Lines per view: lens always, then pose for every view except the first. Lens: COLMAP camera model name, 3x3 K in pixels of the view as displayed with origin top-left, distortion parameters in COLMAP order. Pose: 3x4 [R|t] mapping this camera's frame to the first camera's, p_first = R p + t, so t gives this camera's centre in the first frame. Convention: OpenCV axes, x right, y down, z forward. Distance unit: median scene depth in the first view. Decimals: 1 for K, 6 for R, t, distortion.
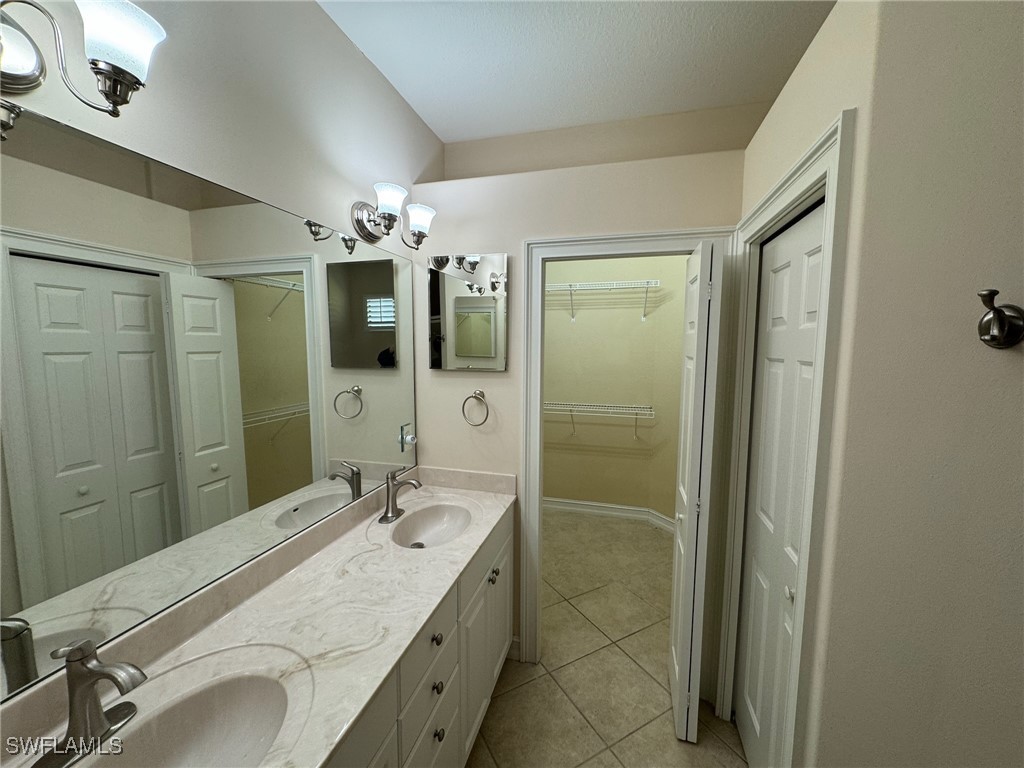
lens RADIAL K [[408.6, 0, 511.2], [0, 408.6, 383.3], [0, 0, 1]] dist [-0.002996, 0.000382]
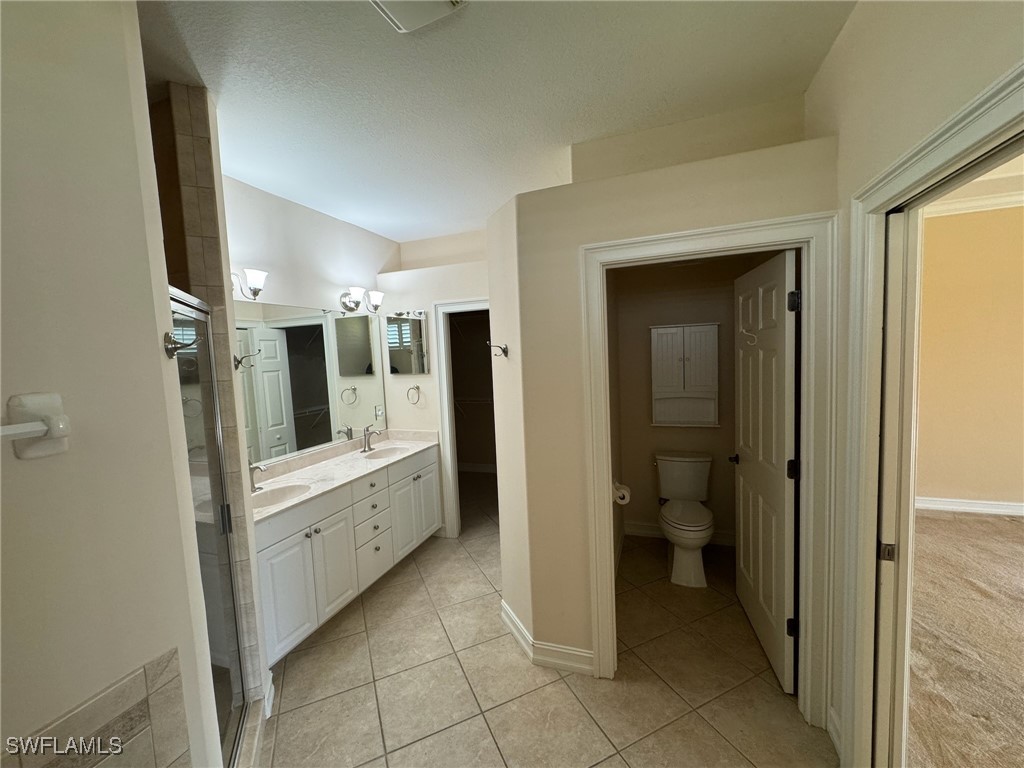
lens RADIAL K [[408.6, 0, 511.2], [0, 408.6, 383.3], [0, 0, 1]] dist [-0.002996, 0.000382]
pose [[0.995101, -0.043730, -0.088661, 0.508689], [0.041849, 0.998860, -0.022969, 0.071102], [0.089564, 0.019146, 0.995797, -0.779149]]
